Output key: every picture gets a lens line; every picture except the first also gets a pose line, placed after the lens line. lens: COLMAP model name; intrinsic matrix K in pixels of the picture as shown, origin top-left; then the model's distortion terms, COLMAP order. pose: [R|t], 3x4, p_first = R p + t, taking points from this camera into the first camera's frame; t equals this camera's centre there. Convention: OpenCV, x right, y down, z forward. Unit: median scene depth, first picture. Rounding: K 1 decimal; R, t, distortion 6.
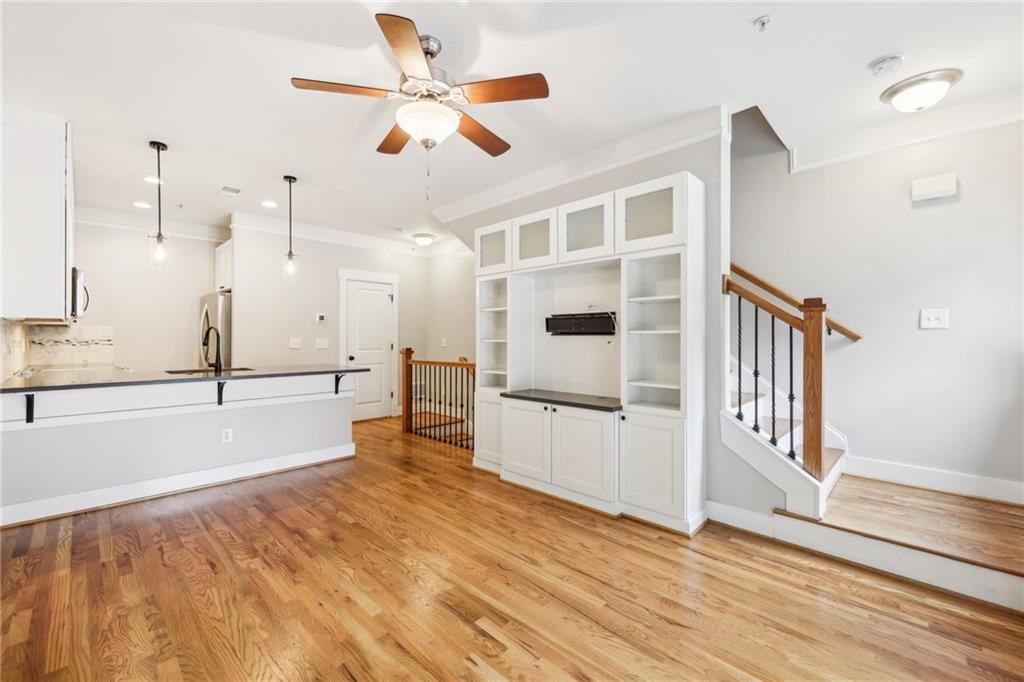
lens RADIAL K [[422.5, 0, 511.4], [0, 422.5, 336.7], [0, 0, 1]] dist [0.001387, 0.000008]
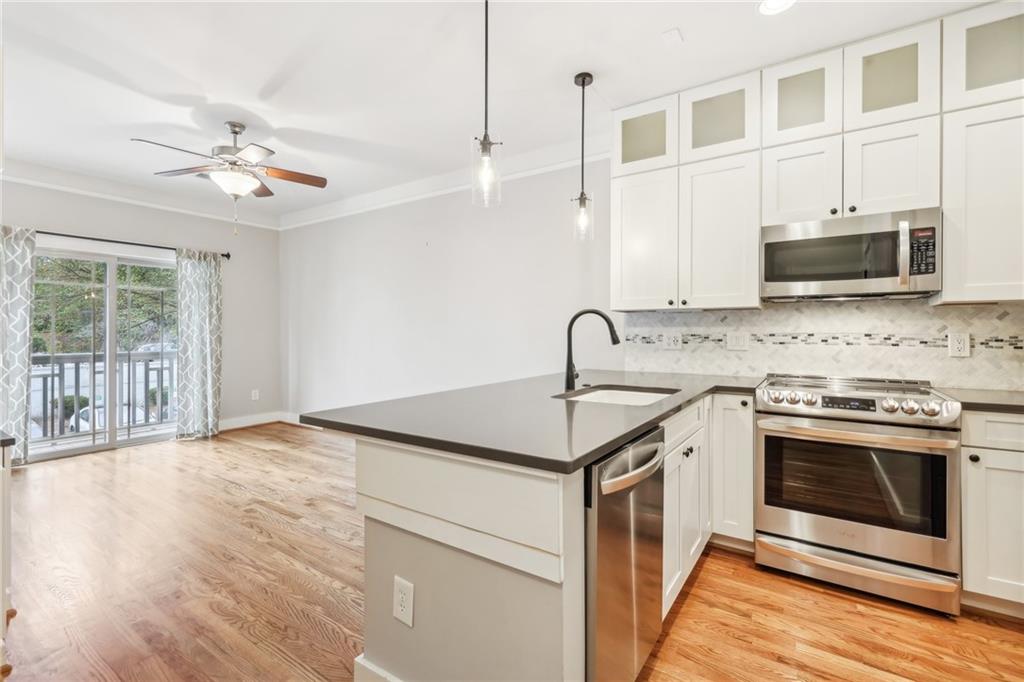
lens RADIAL K [[455.3, 0, 511.8], [0, 455.3, 331.7], [0, 0, 1]] dist [0.002571, -0.000182]
pose [[-0.983464, -0.000982, -0.181103, -0.561862], [-0.000545, 0.999997, -0.002461, 0.007664], [0.181105, -0.002321, -0.983461, 1.798342]]
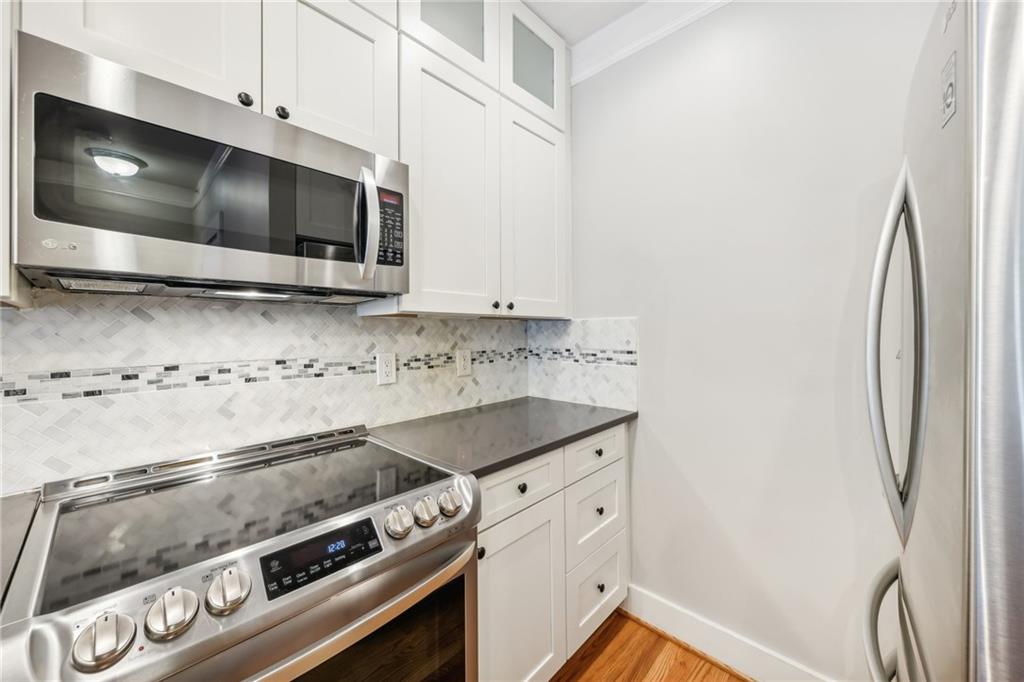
lens RADIAL K [[385.3, 0, 511.1], [0, 385.3, 330.5], [0, 0, 1]] dist [-0.001196, -0.000185]
pose [[0.016926, -0.000843, -0.999856, -0.923118], [0.008923, 0.999960, -0.000693, -0.018048], [0.999817, -0.008910, 0.016933, 1.355901]]
